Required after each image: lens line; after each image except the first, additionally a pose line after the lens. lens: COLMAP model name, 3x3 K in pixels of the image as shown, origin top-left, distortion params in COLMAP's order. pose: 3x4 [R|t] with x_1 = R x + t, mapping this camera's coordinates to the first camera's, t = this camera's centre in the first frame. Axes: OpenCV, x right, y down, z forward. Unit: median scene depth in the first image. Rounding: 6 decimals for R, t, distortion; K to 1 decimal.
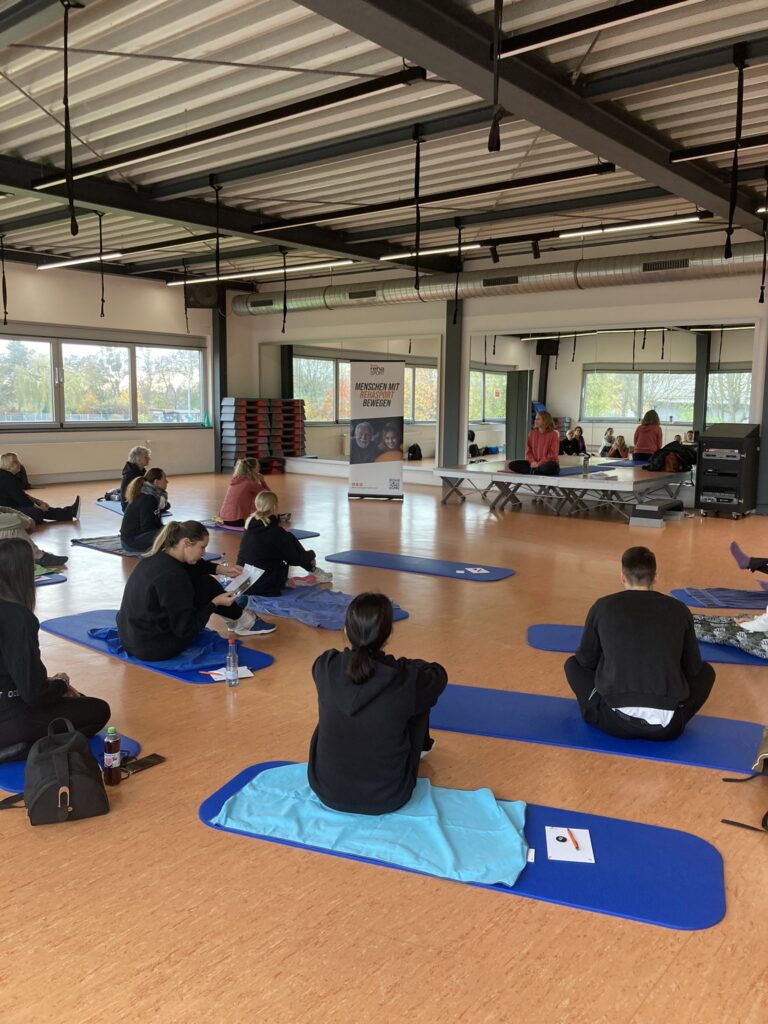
lens RADIAL K [[851.5, 0, 388.5], [0, 851.5, 521.4], [0, 0, 1]] dist [0.000119, -0.005147]
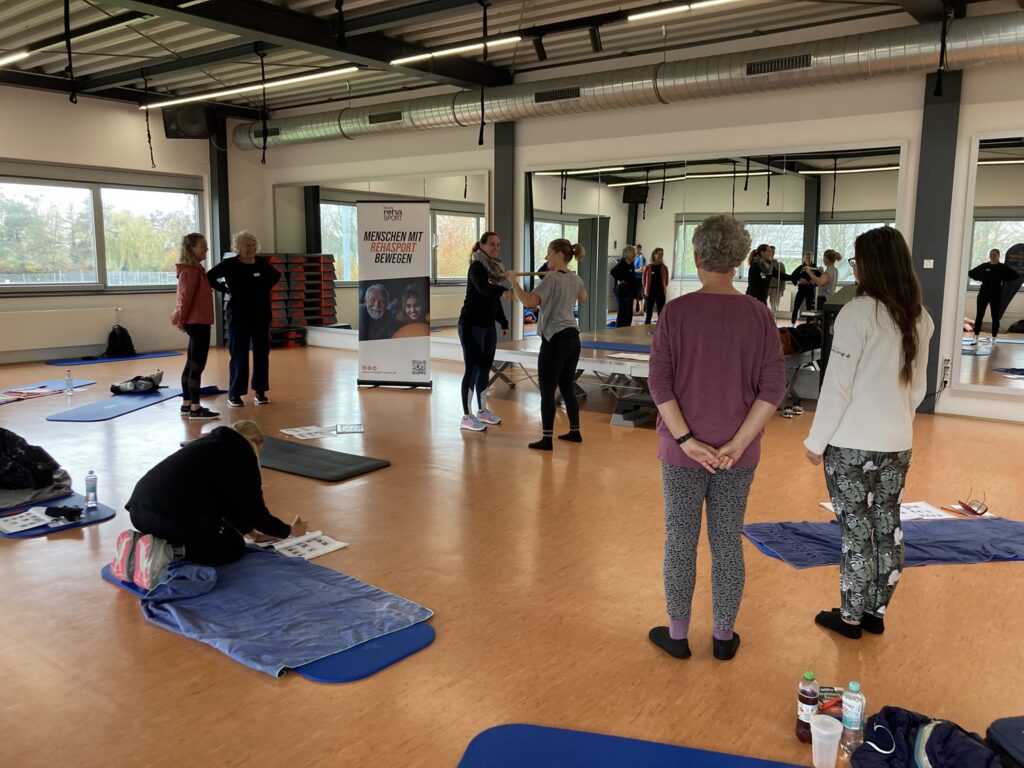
lens RADIAL K [[851.5, 0, 527.6], [0, 851.5, 357.6], [0, 0, 1]] dist [0.000119, -0.005147]
pose [[0.999077, -0.007266, 0.042348, 0.062377], [0.008250, 0.999699, -0.023104, -0.030354], [-0.042167, 0.023432, 0.998836, 0.225152]]
